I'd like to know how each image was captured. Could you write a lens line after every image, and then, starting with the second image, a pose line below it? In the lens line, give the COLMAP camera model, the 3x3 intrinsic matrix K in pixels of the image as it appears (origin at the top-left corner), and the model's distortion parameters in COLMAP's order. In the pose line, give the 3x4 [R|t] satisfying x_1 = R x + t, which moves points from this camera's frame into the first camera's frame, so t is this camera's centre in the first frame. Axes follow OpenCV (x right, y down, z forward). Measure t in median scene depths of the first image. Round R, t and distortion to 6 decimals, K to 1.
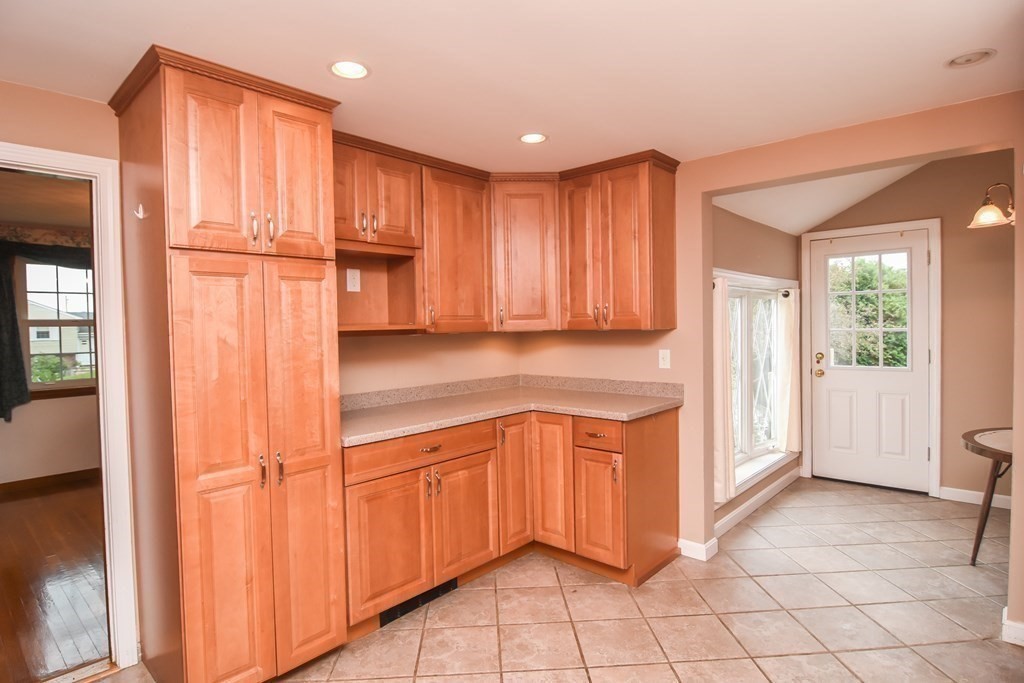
lens RADIAL K [[546.9, 0, 509.9], [0, 546.9, 337.8], [0, 0, 1]] dist [-0.010161, -0.009202]
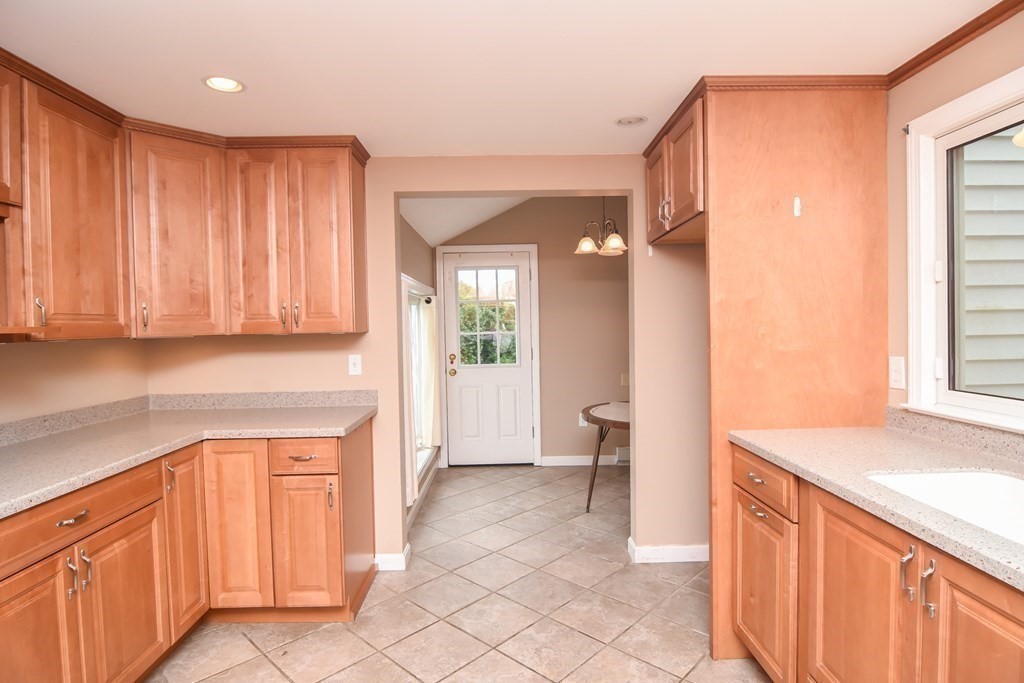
lens RADIAL K [[546.9, 0, 508.1], [0, 546.9, 338.3], [0, 0, 1]] dist [-0.010161, -0.009202]
pose [[0.730355, -0.013026, 0.682943, -0.180552], [0.021913, 0.999750, -0.004366, 0.004128], [-0.682716, 0.018154, 0.730458, 0.163969]]
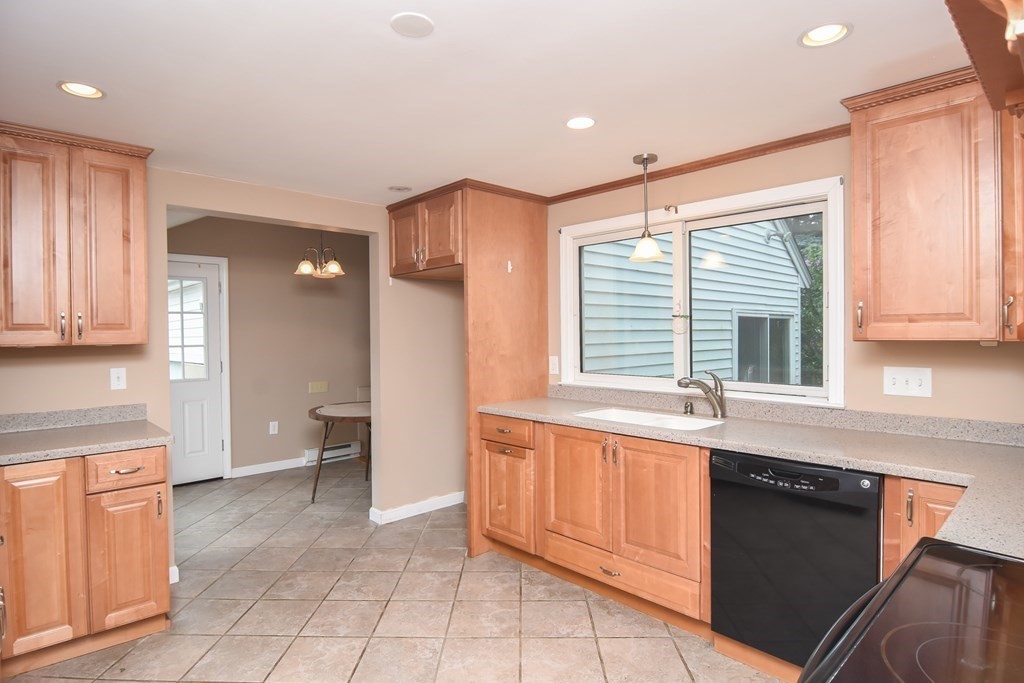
lens RADIAL K [[546.9, 0, 510.0], [0, 546.9, 341.0], [0, 0, 1]] dist [-0.010161, -0.009202]
pose [[0.071963, 0.002850, 0.997403, -0.610277], [0.032154, 0.999470, -0.005176, 0.004072], [-0.996889, 0.032443, 0.071834, 0.349072]]
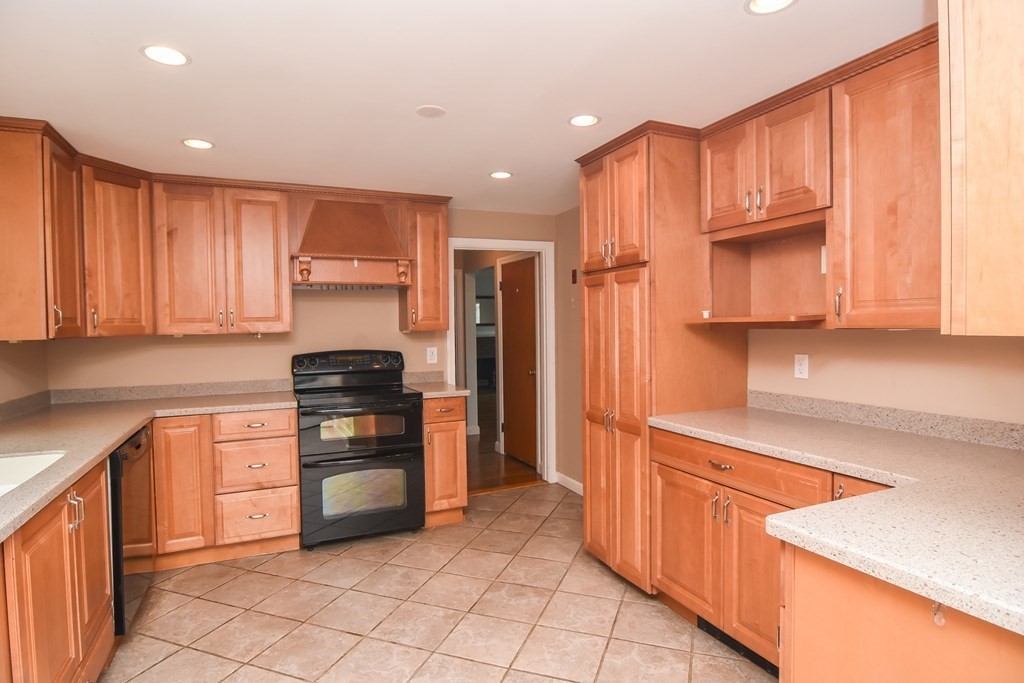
lens RADIAL K [[546.9, 0, 506.4], [0, 546.9, 338.8], [0, 0, 1]] dist [-0.010161, -0.009202]
pose [[-0.407702, 0.047351, -0.911886, 0.663166], [-0.001231, 0.998625, 0.052405, -0.030376], [0.913114, 0.022488, -0.407084, 0.925717]]
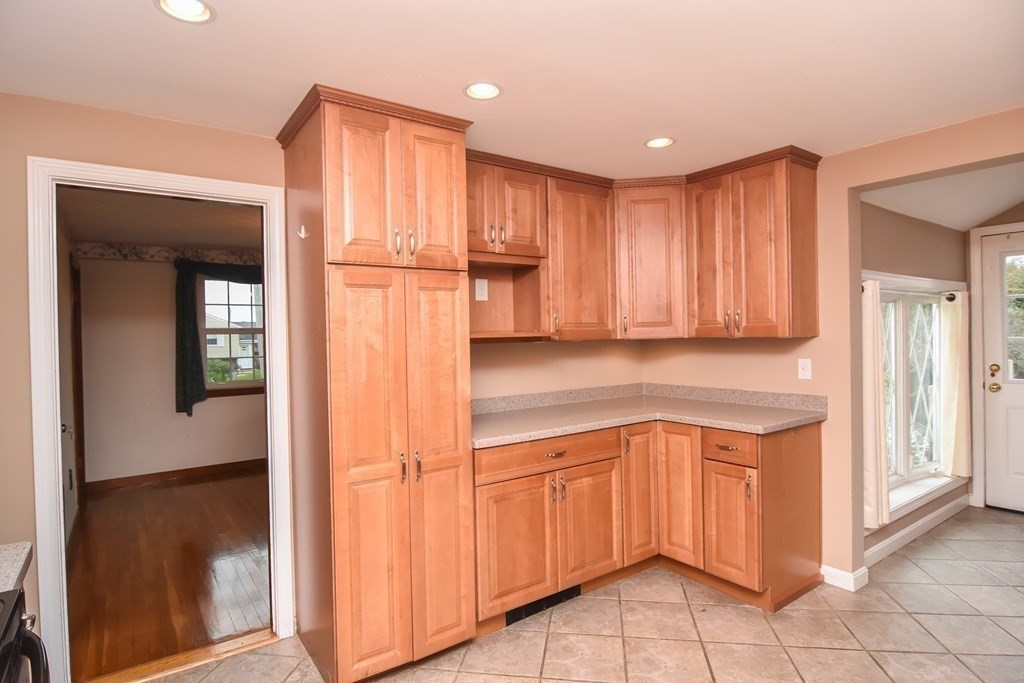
lens RADIAL K [[546.9, 0, 509.9], [0, 546.9, 338.2], [0, 0, 1]] dist [-0.010161, -0.009202]
pose [[0.977671, 0.001506, -0.210135, -0.013651], [-0.004439, 0.999899, -0.013489, 0.001510], [0.210094, 0.014121, 0.977579, -0.011686]]
